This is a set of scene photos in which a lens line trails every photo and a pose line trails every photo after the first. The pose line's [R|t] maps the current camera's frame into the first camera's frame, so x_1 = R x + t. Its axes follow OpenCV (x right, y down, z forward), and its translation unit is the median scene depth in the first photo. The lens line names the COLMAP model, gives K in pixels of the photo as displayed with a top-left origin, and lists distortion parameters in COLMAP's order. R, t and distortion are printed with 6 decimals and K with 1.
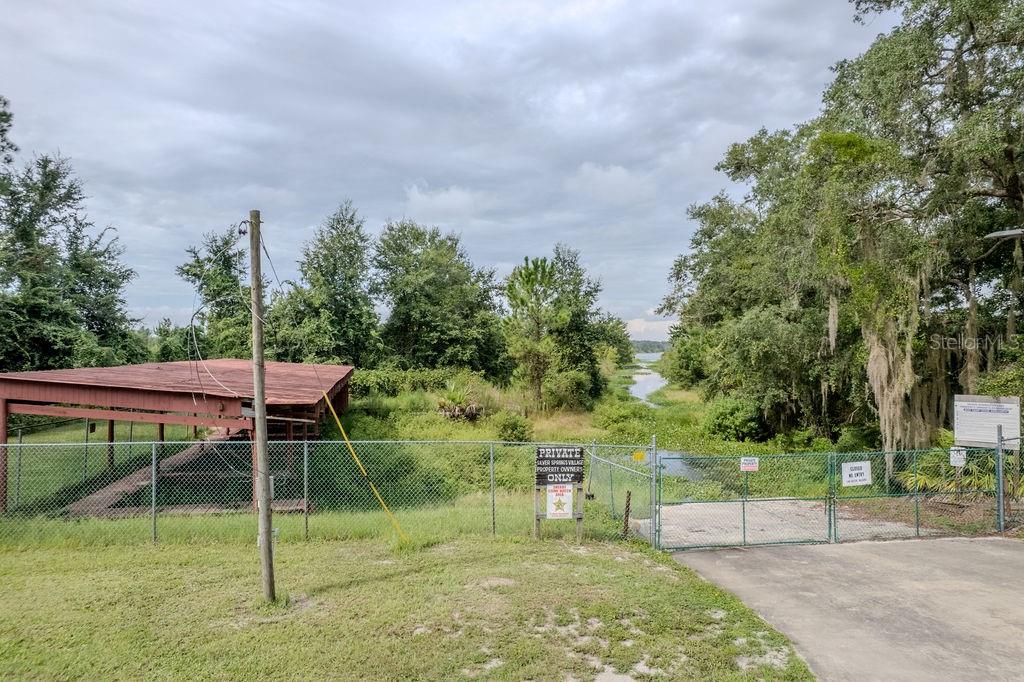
lens RADIAL K [[663.2, 0, 513.0], [0, 663.2, 344.7], [0, 0, 1]] dist [-0.076227, 0.071302]
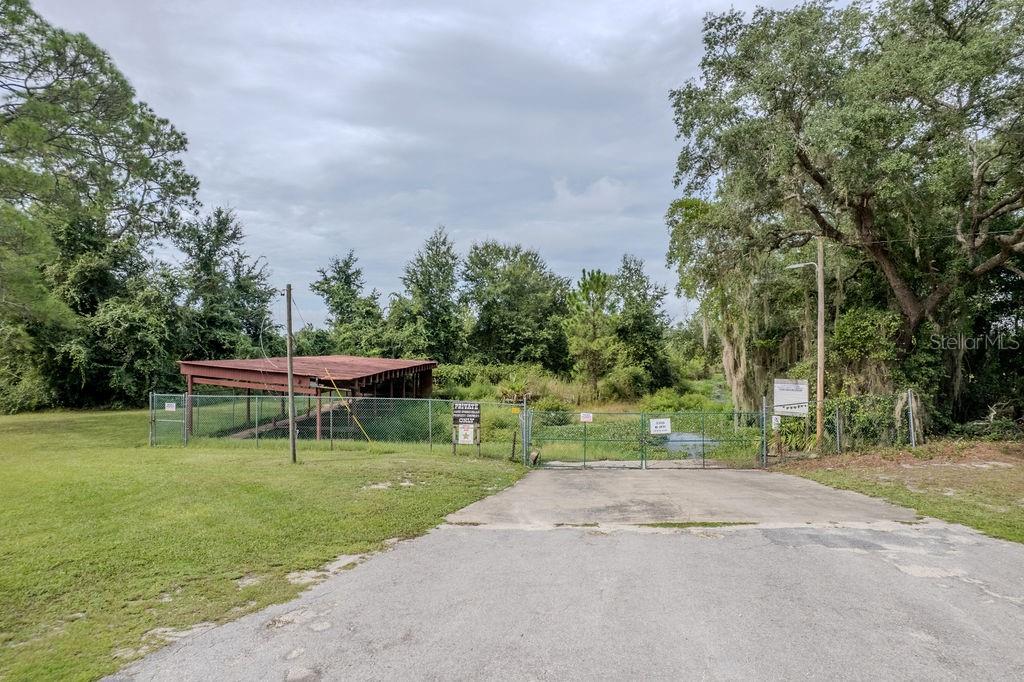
lens RADIAL K [[663.2, 0, 510.5], [0, 663.2, 343.3], [0, 0, 1]] dist [-0.076227, 0.071302]
pose [[0.976782, -0.003471, -0.214209, 0.144230], [0.003422, 0.999994, -0.000602, -0.000811], [0.214210, -0.000145, 0.976788, -0.178014]]
